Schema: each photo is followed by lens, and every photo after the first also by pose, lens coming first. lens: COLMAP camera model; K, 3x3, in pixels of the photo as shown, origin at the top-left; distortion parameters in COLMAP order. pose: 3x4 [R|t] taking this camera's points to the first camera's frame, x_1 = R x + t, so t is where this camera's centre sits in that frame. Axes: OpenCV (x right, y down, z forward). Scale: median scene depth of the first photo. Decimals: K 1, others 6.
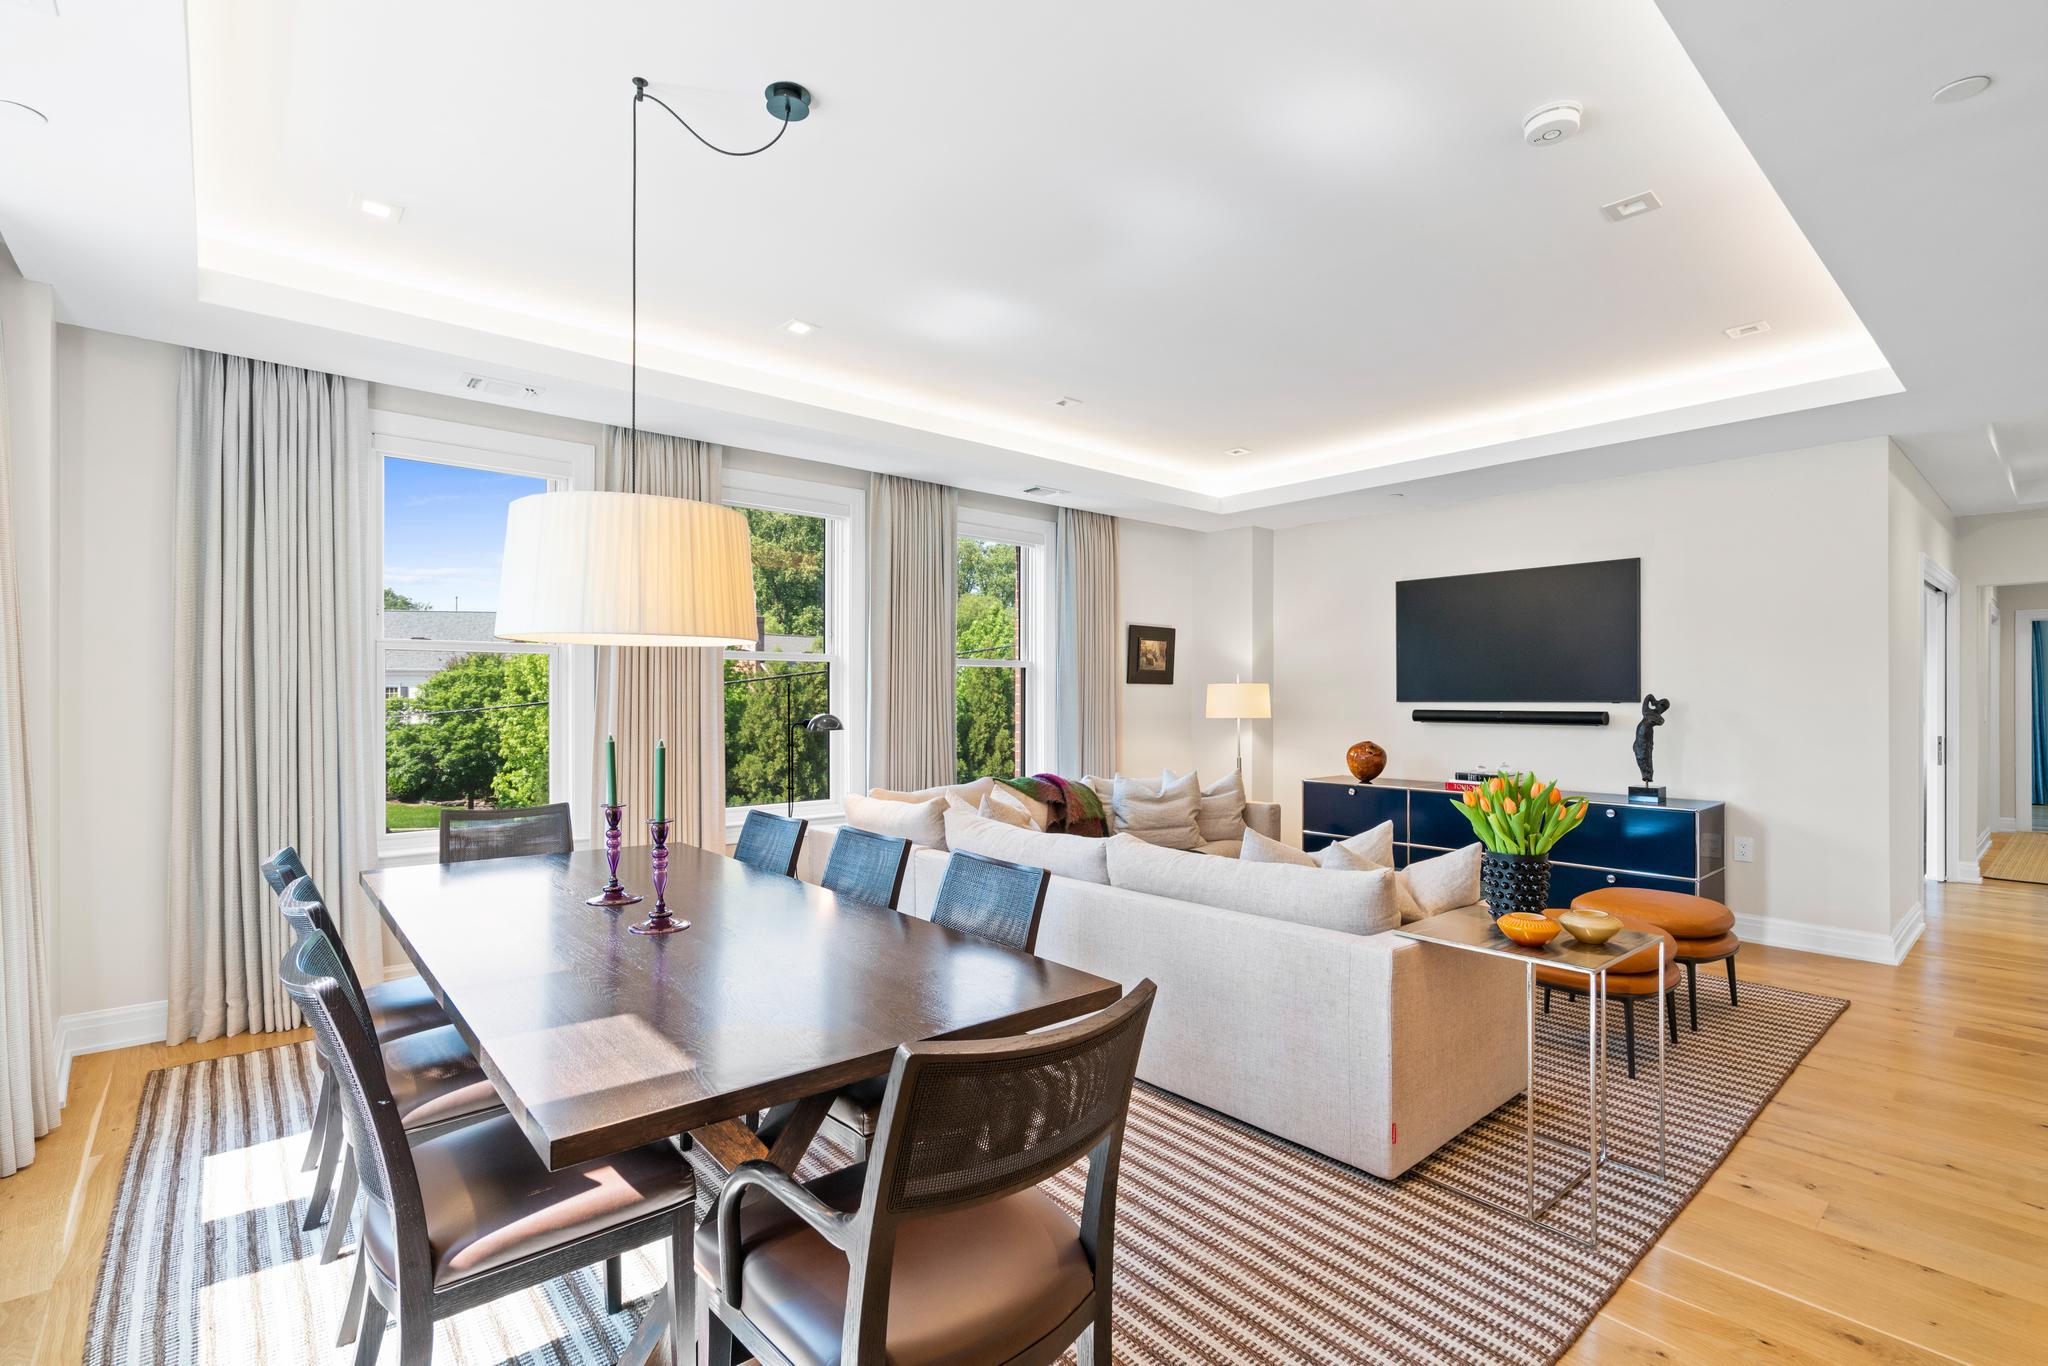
lens RADIAL K [[925.5, 0, 1026.5], [0, 925.5, 693.7], [0, 0, 1]] dist [-0.005039, 0.002374]
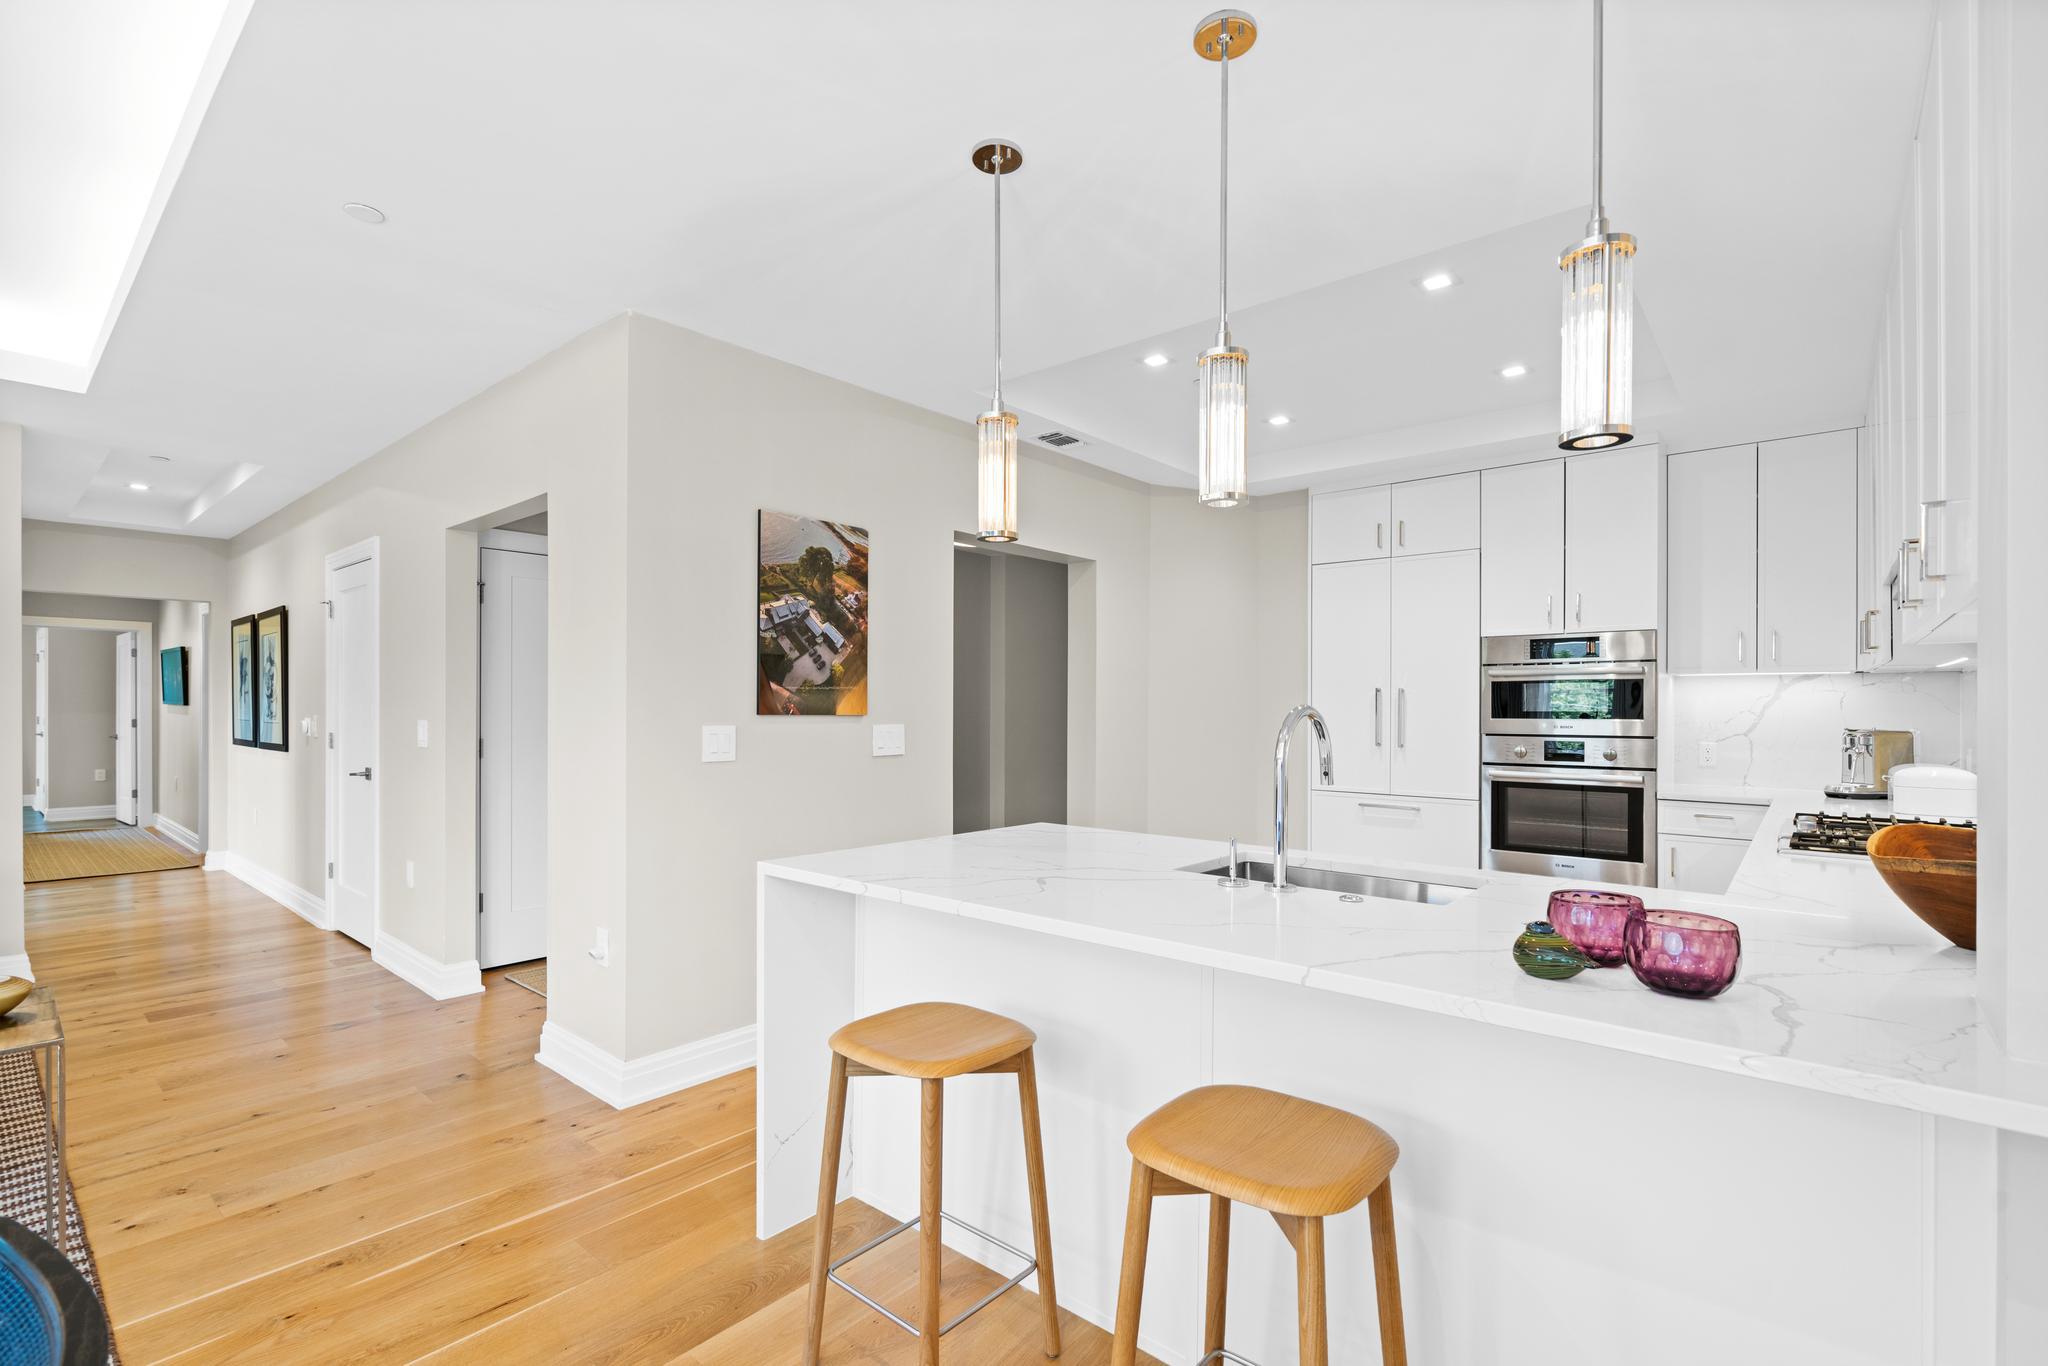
lens RADIAL K [[925.5, 0, 1015.2], [0, 925.5, 692.3], [0, 0, 1]] dist [-0.005039, 0.002374]
pose [[-0.159958, 0.013088, 0.987037, -0.124674], [-0.005853, 0.999882, -0.014207, -0.002003], [-0.987106, -0.008049, -0.159863, 0.110029]]
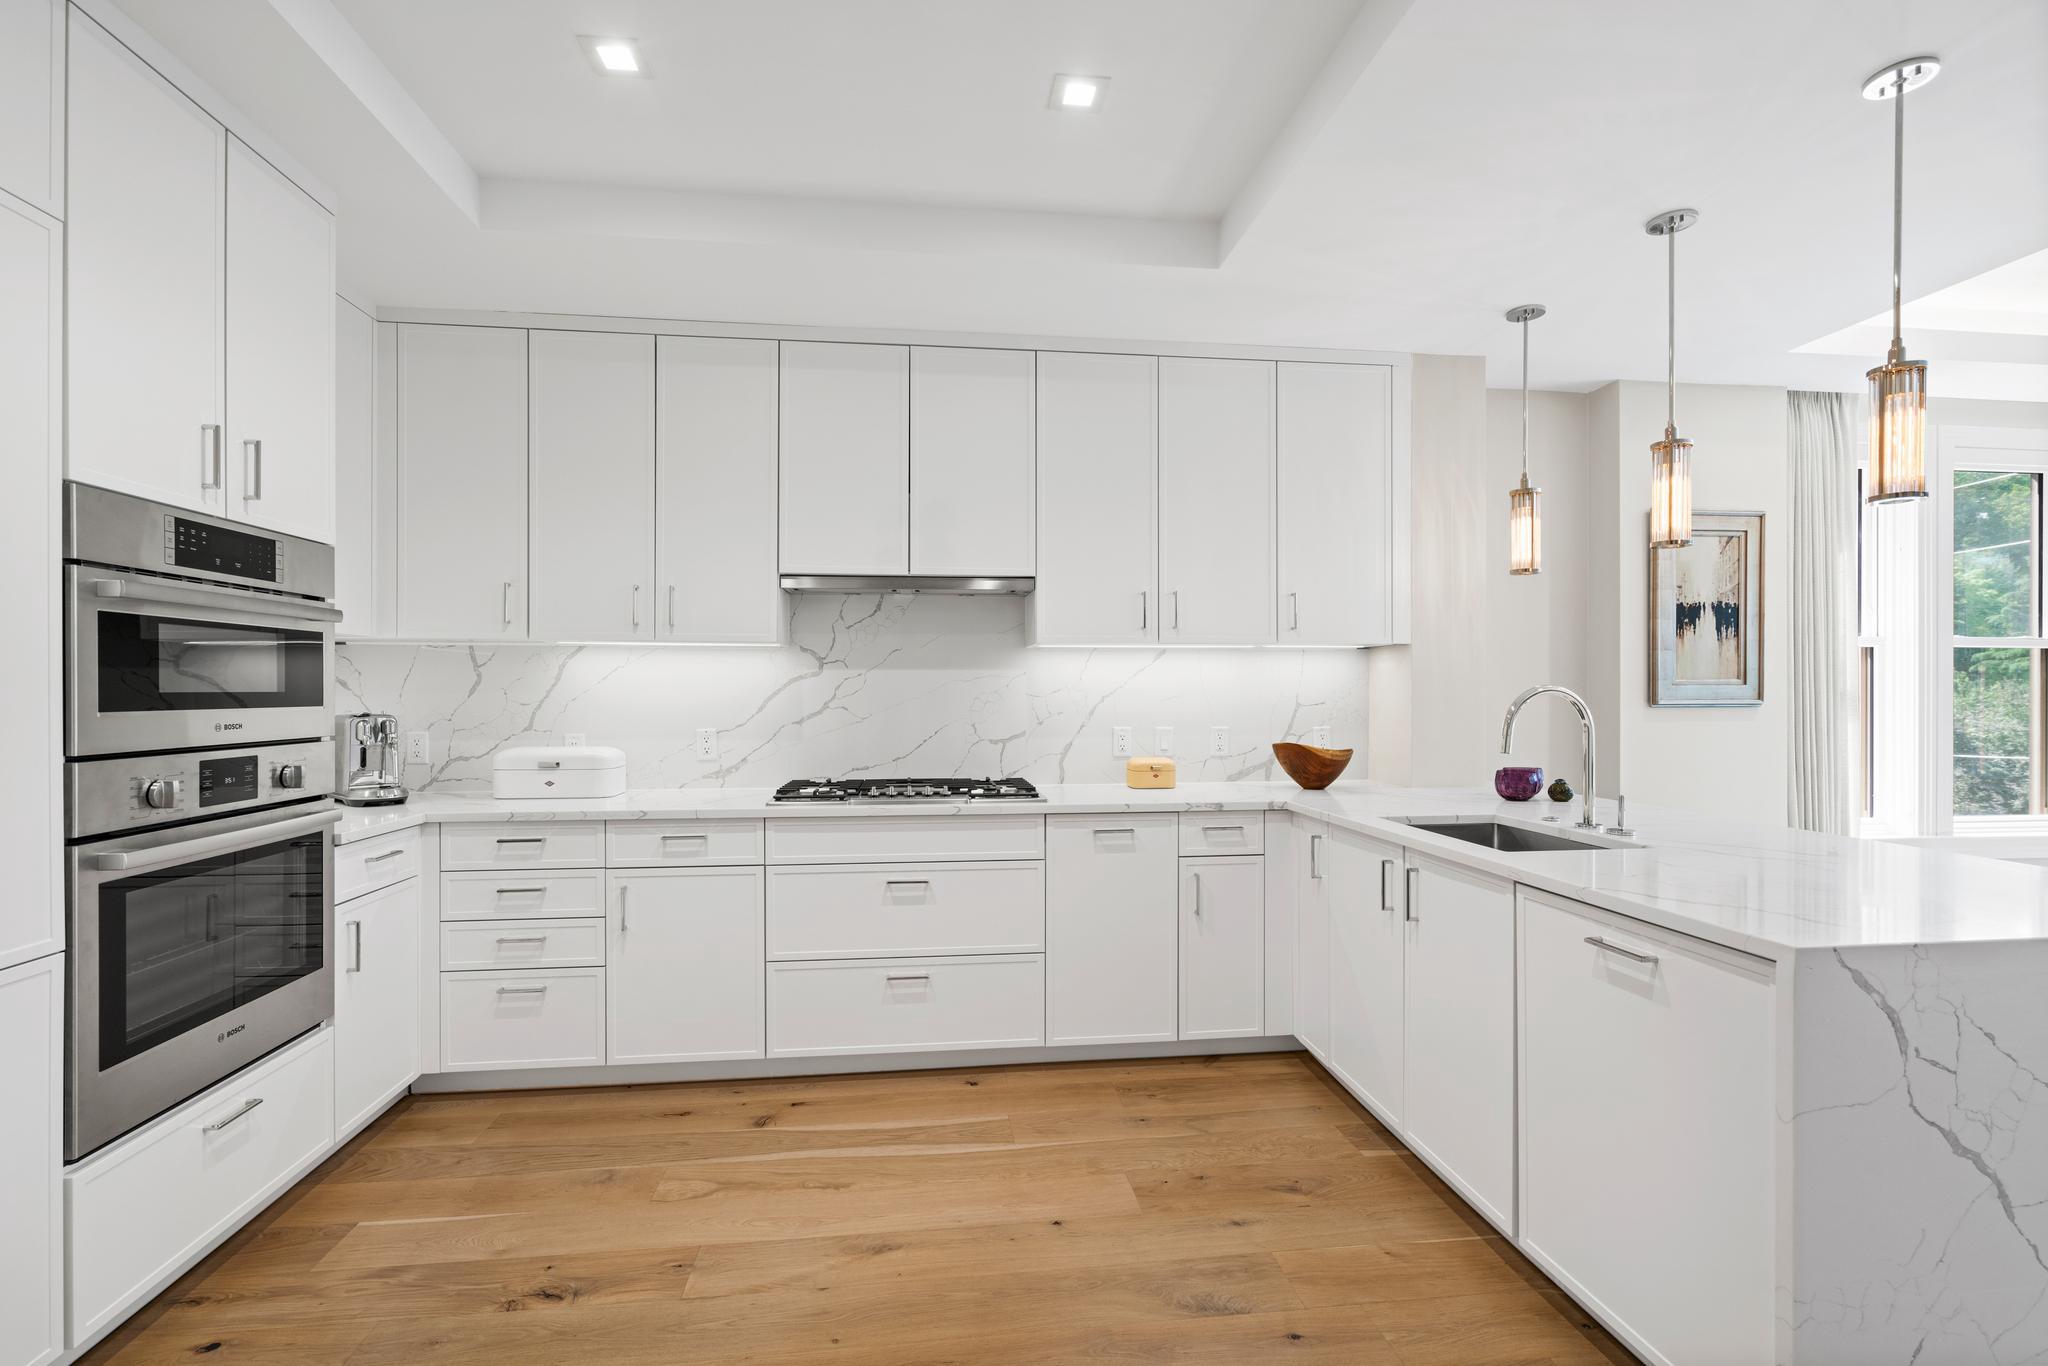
lens RADIAL K [[925.5, 0, 1021.6], [0, 925.5, 692.4], [0, 0, 1]] dist [-0.005039, 0.002374]
pose [[-0.549328, -0.003459, -0.835599, 0.705037], [0.001623, 0.999985, -0.005207, 0.002669], [0.835605, -0.004217, -0.549314, -0.026618]]
